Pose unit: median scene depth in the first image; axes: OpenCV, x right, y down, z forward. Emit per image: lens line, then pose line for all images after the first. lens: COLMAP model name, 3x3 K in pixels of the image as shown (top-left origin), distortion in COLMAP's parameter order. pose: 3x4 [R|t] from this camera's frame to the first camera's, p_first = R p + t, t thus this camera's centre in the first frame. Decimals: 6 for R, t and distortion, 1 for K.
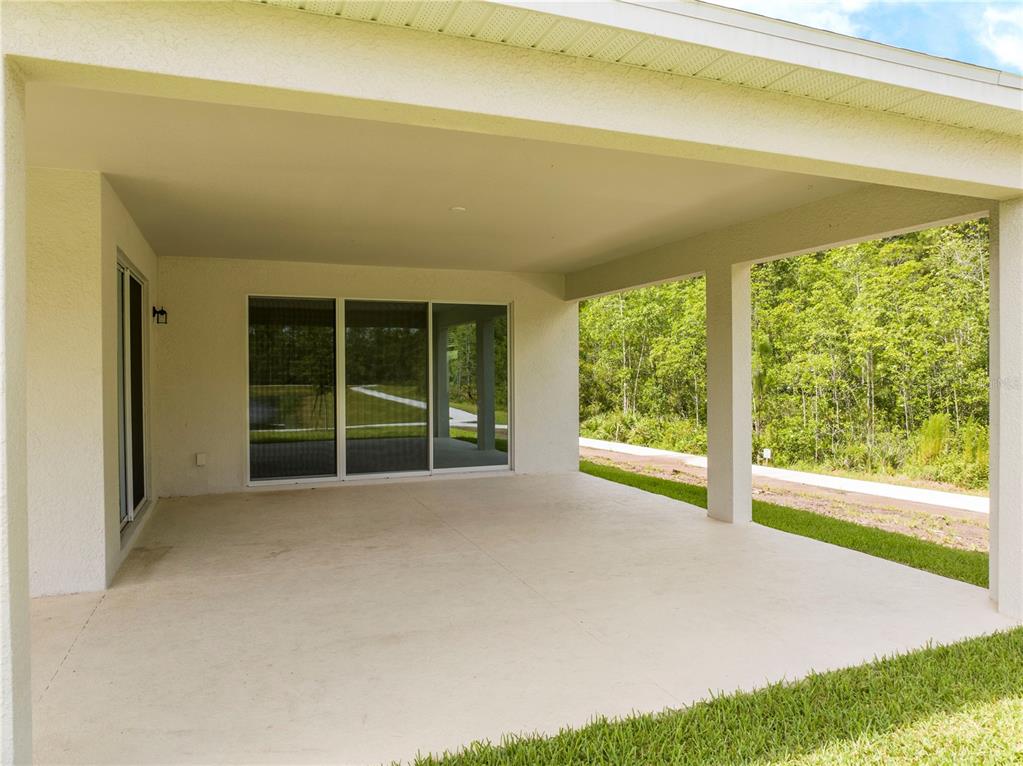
lens RADIAL K [[717.4, 0, 515.7], [0, 717.4, 378.5], [0, 0, 1]] dist [-0.029583, -0.005432]
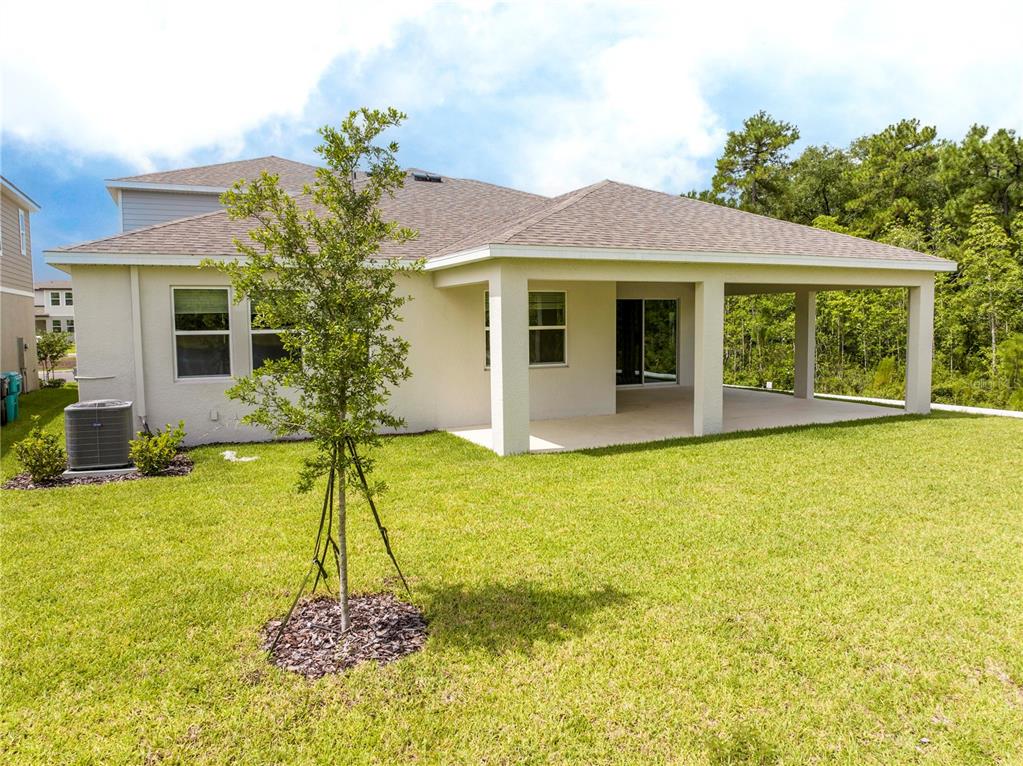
lens RADIAL K [[719.7, 0, 511.5], [0, 719.7, 366.5], [0, 0, 1]] dist [-0.031594, 0.000002]
pose [[0.998414, -0.009120, 0.055552, -0.422168], [0.006169, 0.998572, 0.053065, -0.020578], [-0.055957, -0.052638, 0.997045, -0.694442]]
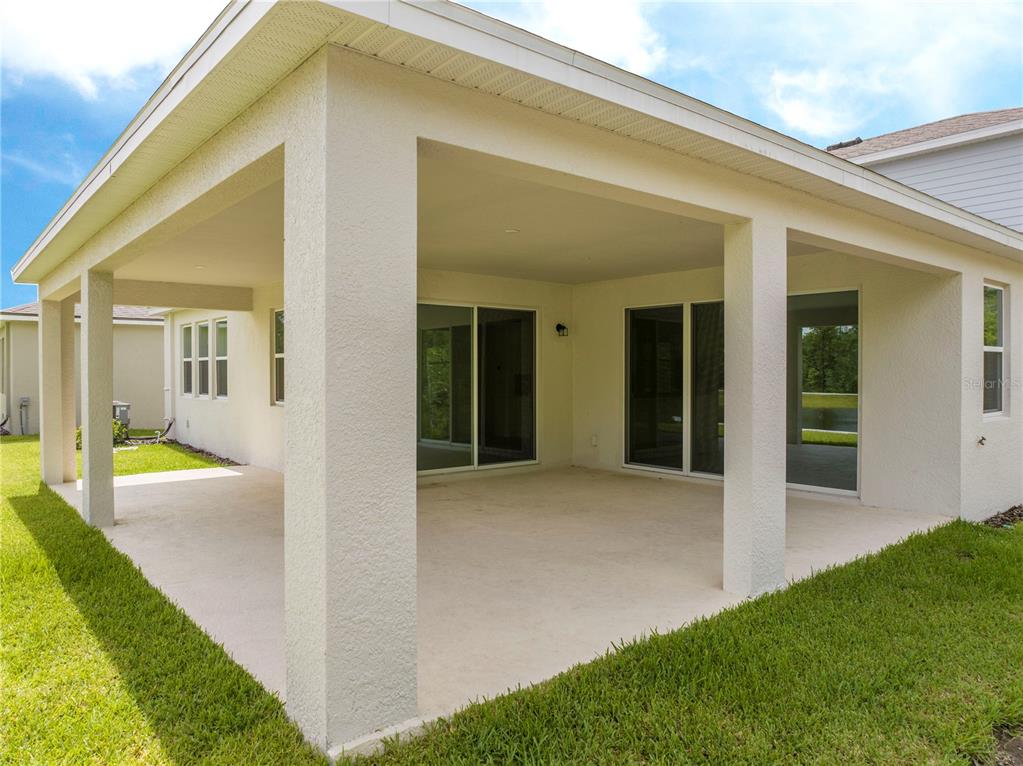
lens RADIAL K [[717.4, 0, 515.7], [0, 717.4, 378.5], [0, 0, 1]] dist [-0.029583, -0.005432]
pose [[0.323193, 0.016300, -0.946193, 0.455072], [-0.012074, 0.999841, 0.013100, -0.007944], [0.946256, 0.007191, 0.323339, 0.286501]]
